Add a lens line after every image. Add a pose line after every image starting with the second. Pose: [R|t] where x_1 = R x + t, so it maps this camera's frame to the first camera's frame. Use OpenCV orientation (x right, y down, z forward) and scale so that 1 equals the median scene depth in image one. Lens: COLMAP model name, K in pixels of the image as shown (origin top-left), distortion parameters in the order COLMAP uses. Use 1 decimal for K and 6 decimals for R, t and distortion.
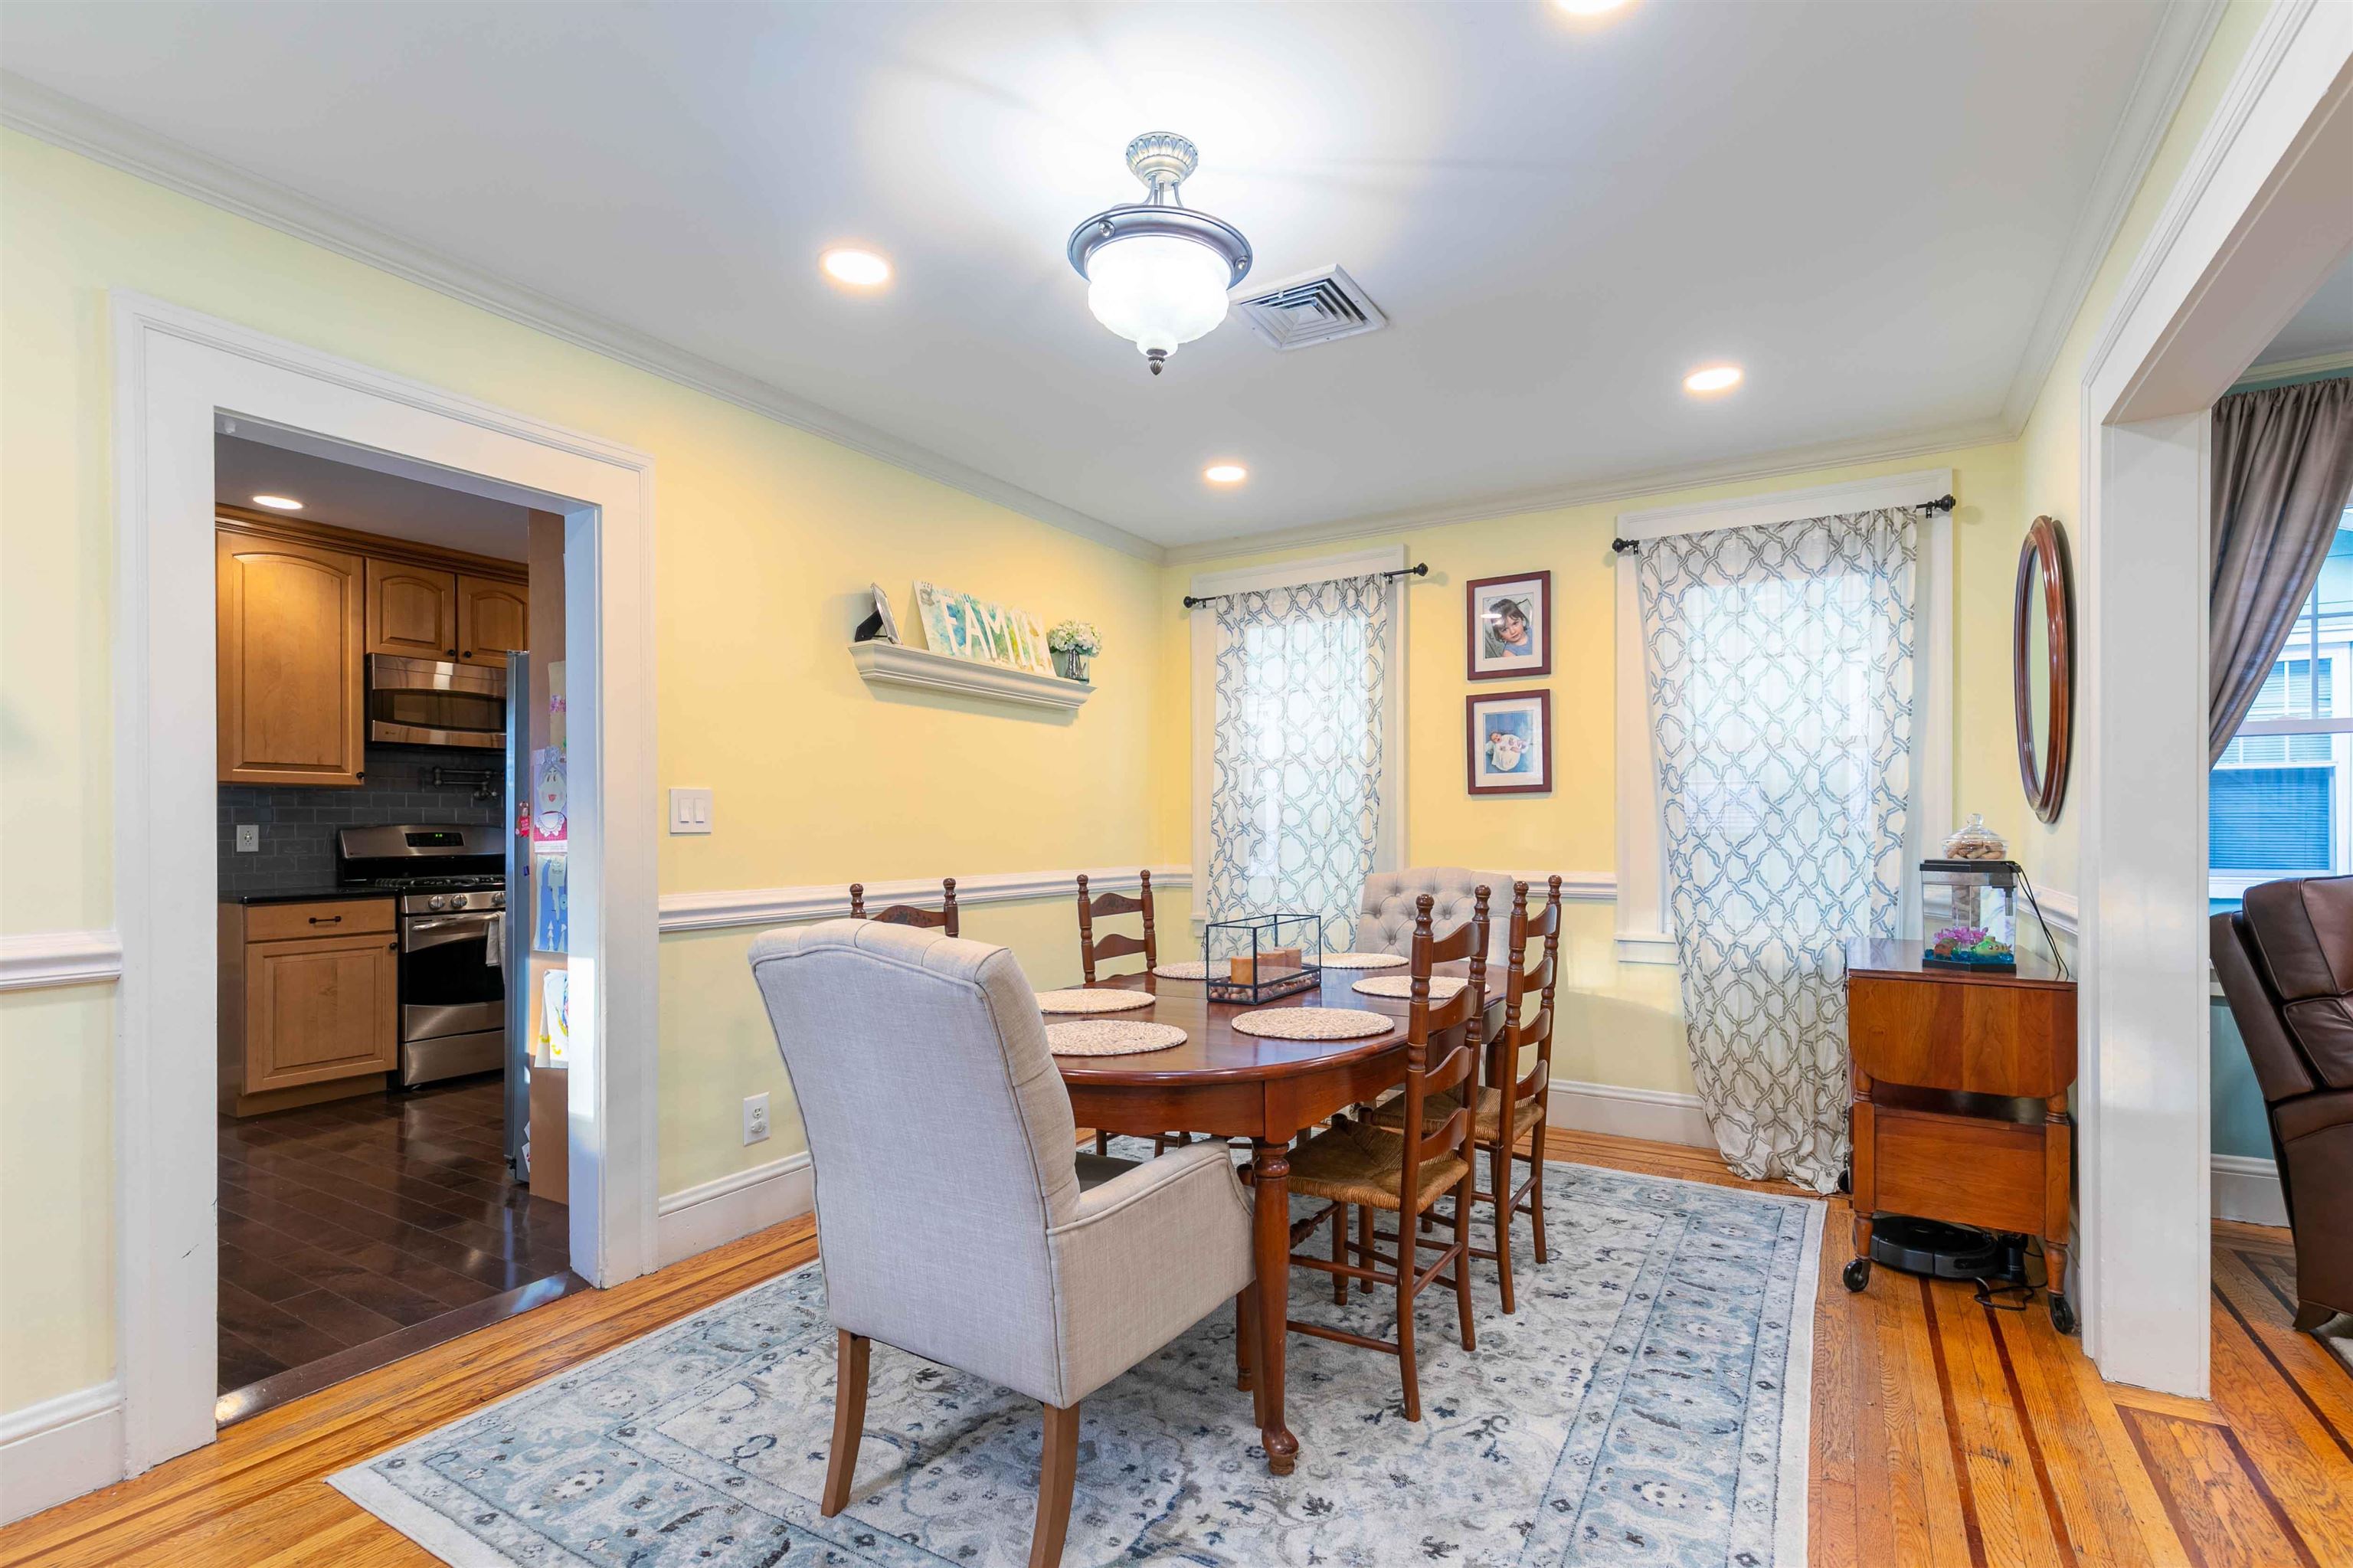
lens RADIAL K [[1077.9, 0, 1197.7], [0, 1077.9, 827.4], [0, 0, 1]] dist [0.009902, -0.001766]
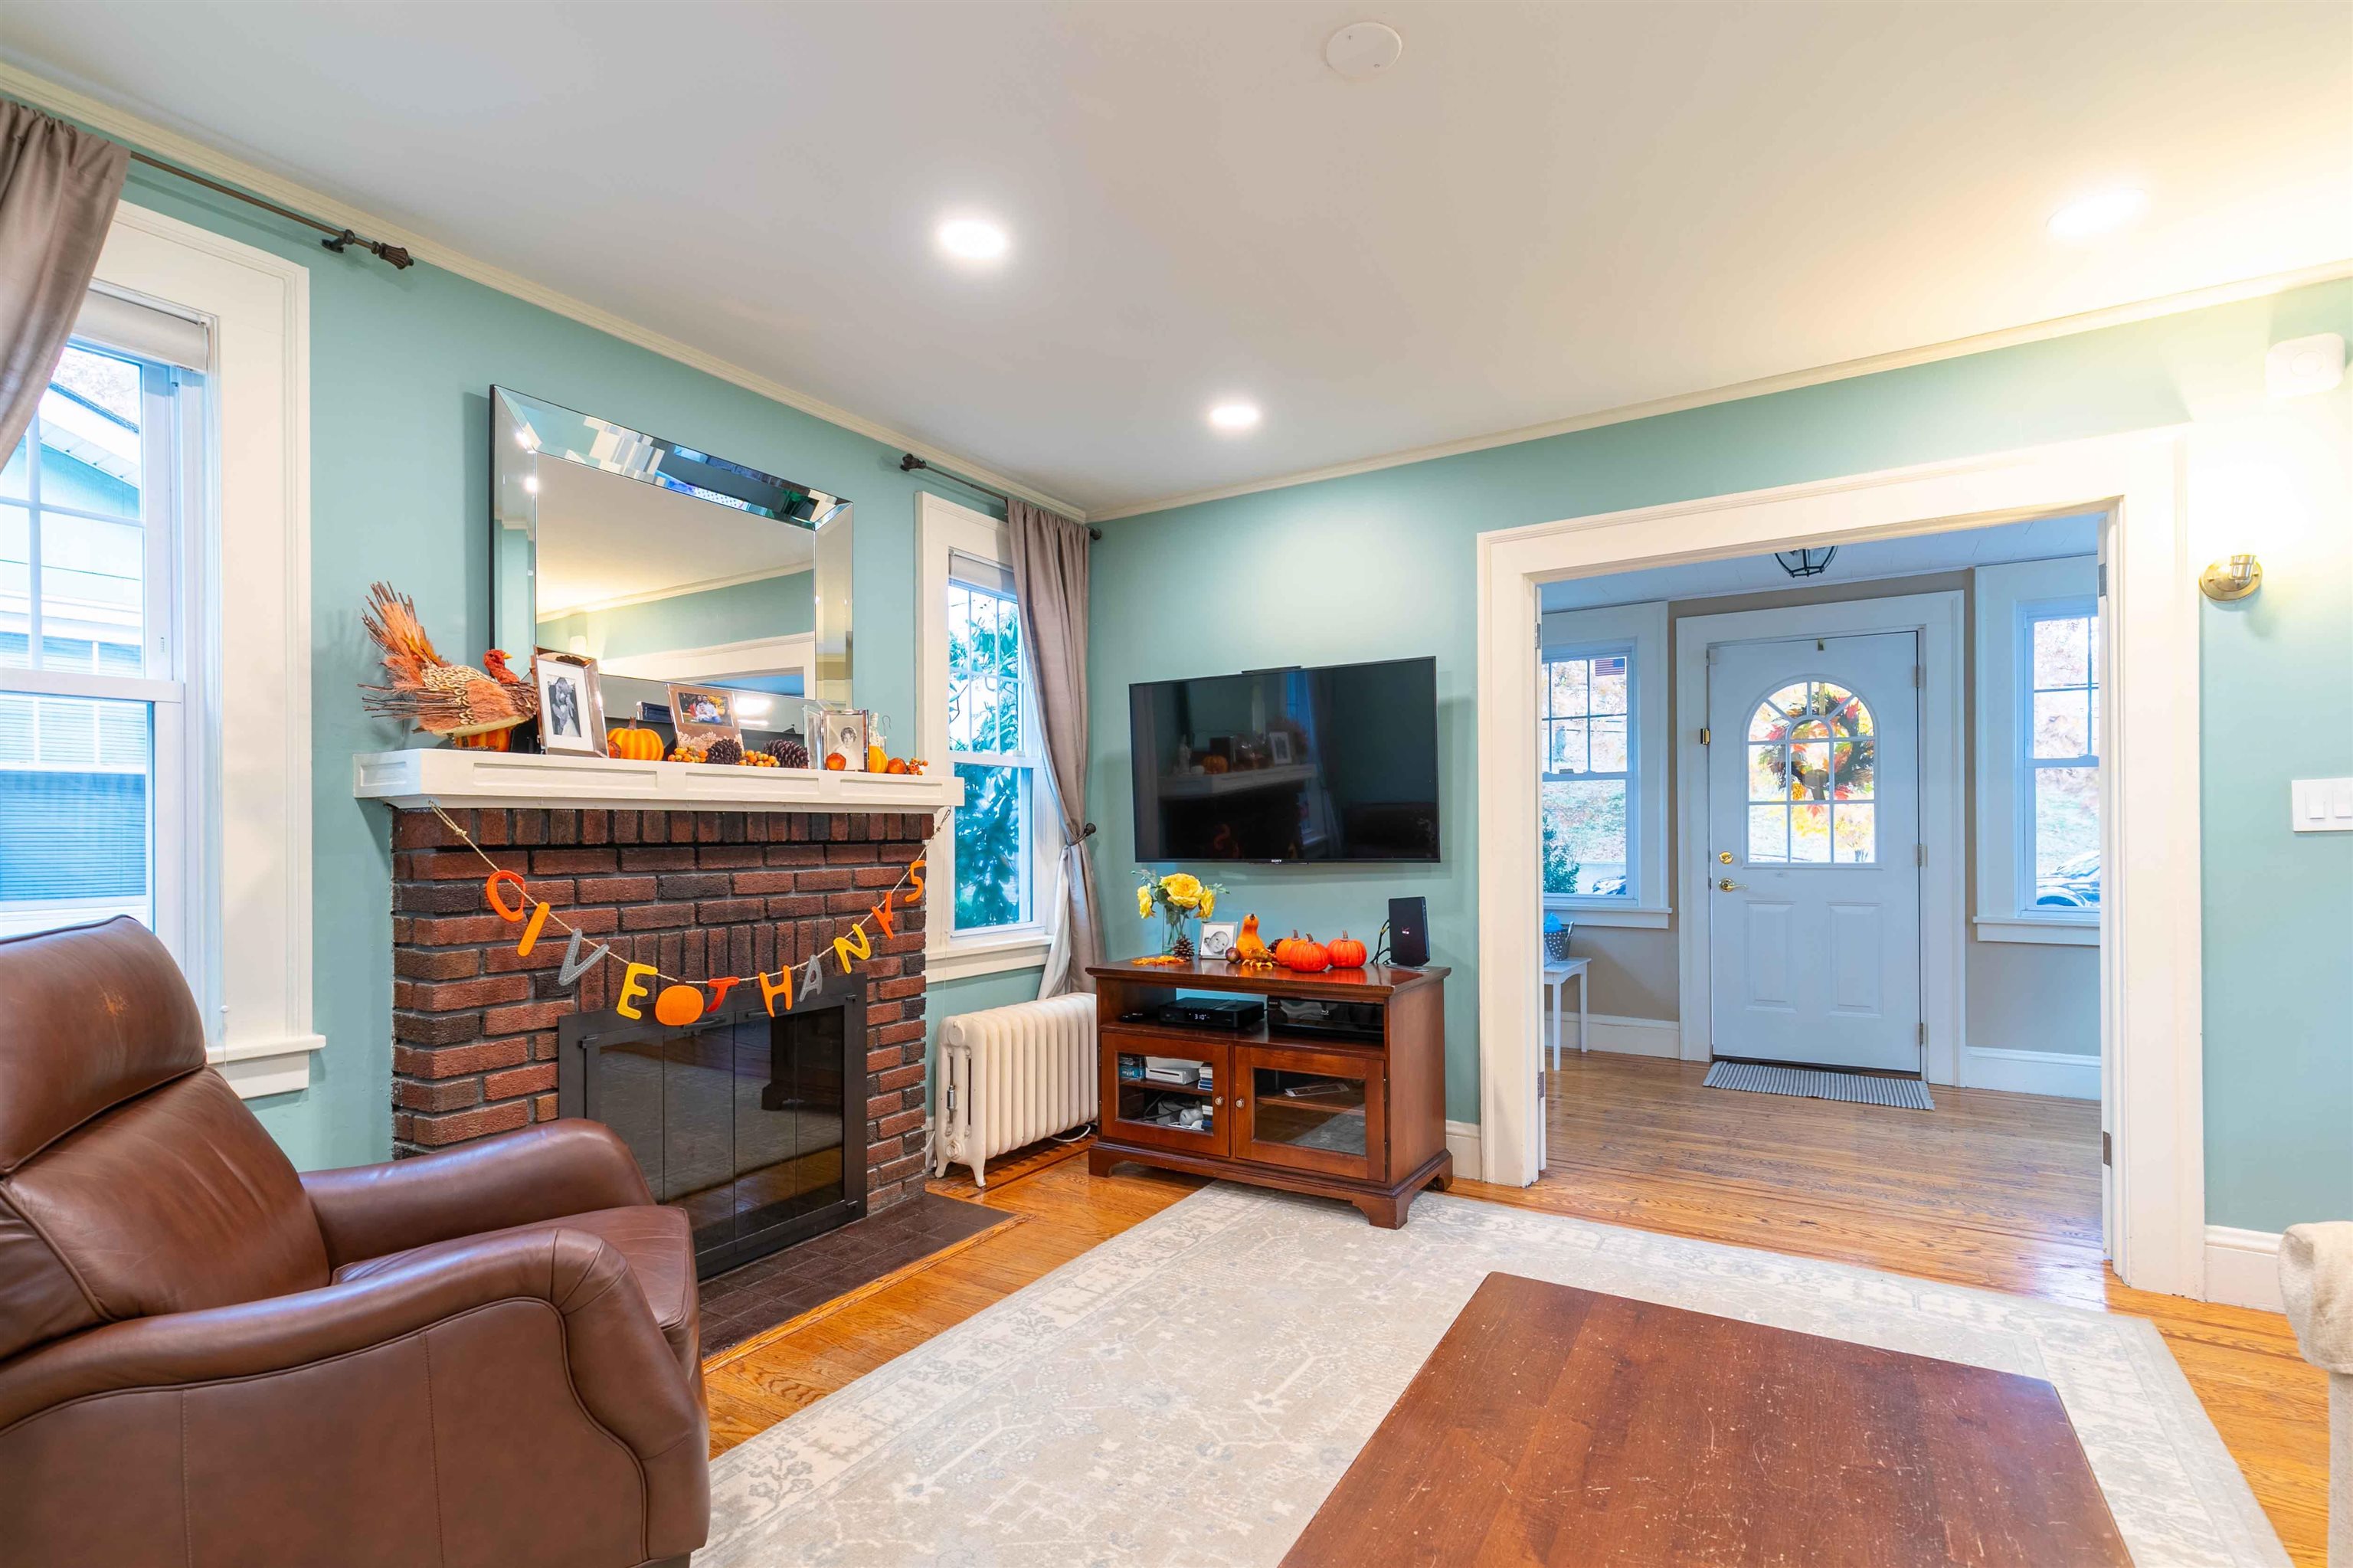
lens RADIAL K [[1069.2, 0, 1205.3], [0, 1069.2, 829.3], [0, 0, 1]] dist [0.004004, -0.000067]
pose [[0.007504, 0.002391, 0.999969, 0.333152], [0.009968, 0.999947, -0.002466, -0.001041], [-0.999922, 0.009986, 0.007480, 0.261695]]
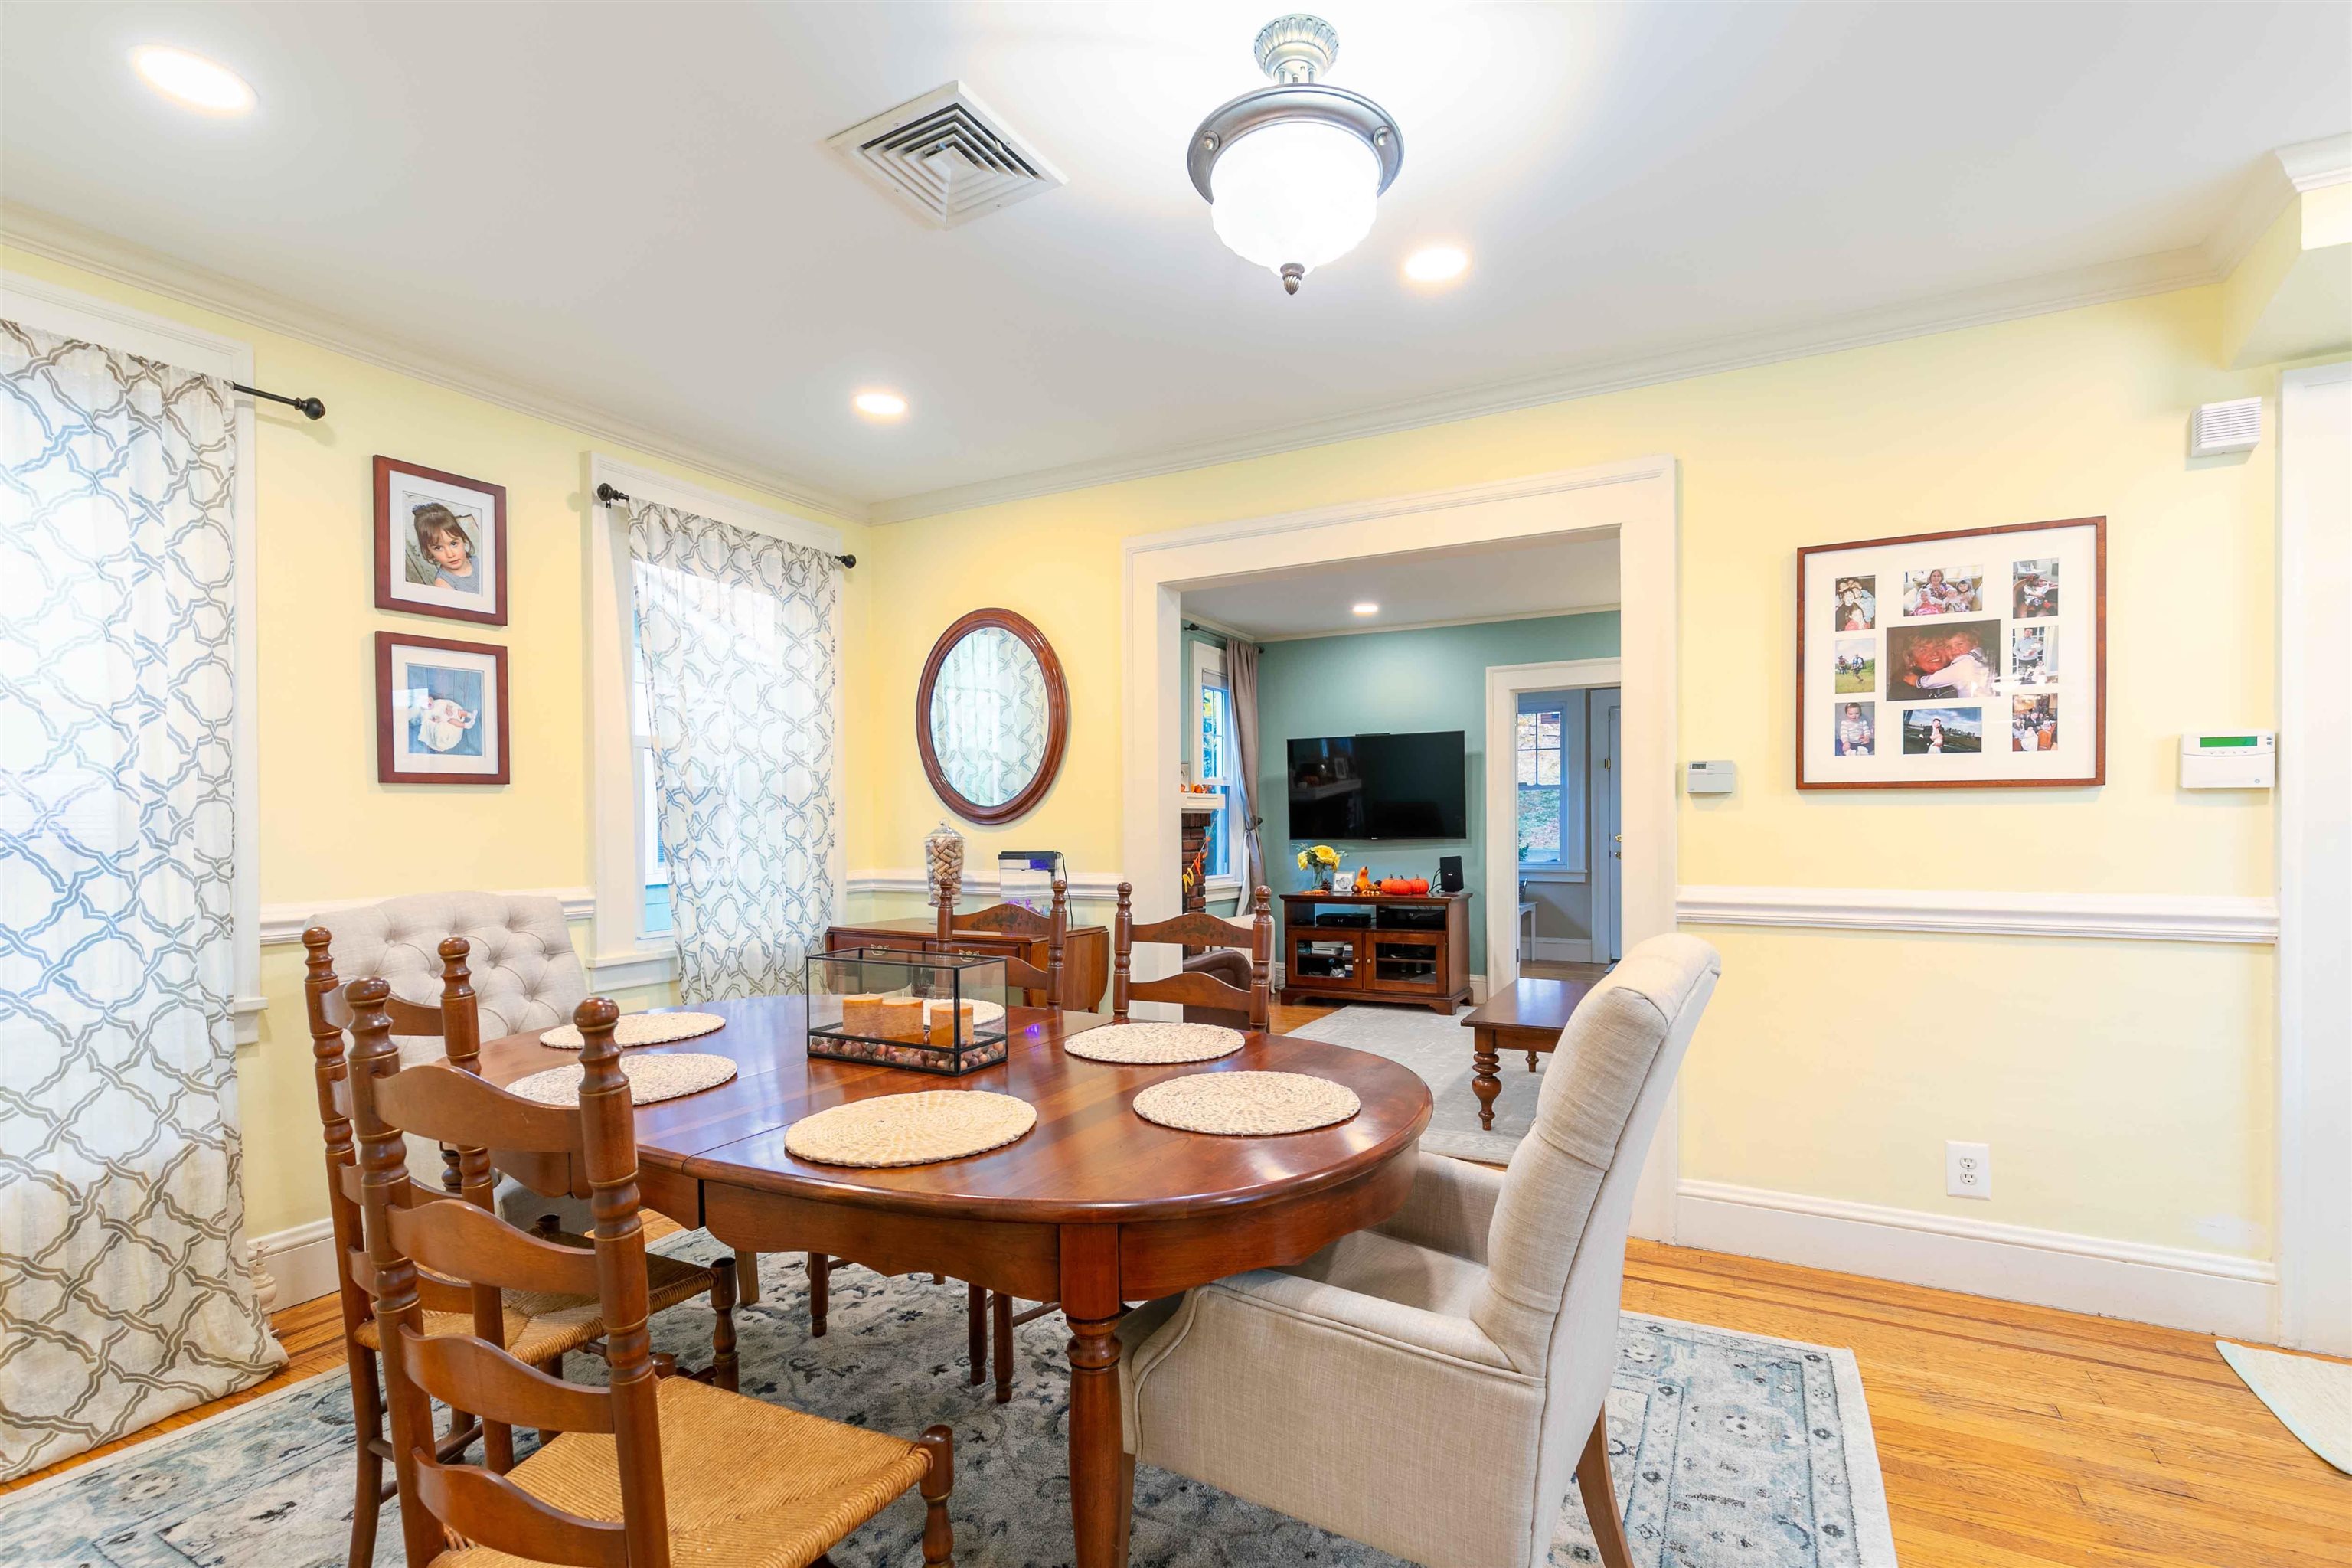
lens RADIAL K [[1058.8, 0, 1204.4], [0, 1058.8, 824.9], [0, 0, 1]] dist [0.001448, 0.000300]
pose [[-0.049460, -0.000443, 0.998776, -0.447045], [0.009556, 0.999954, 0.000917, -0.000846], [-0.998730, 0.009590, -0.049453, 0.577136]]
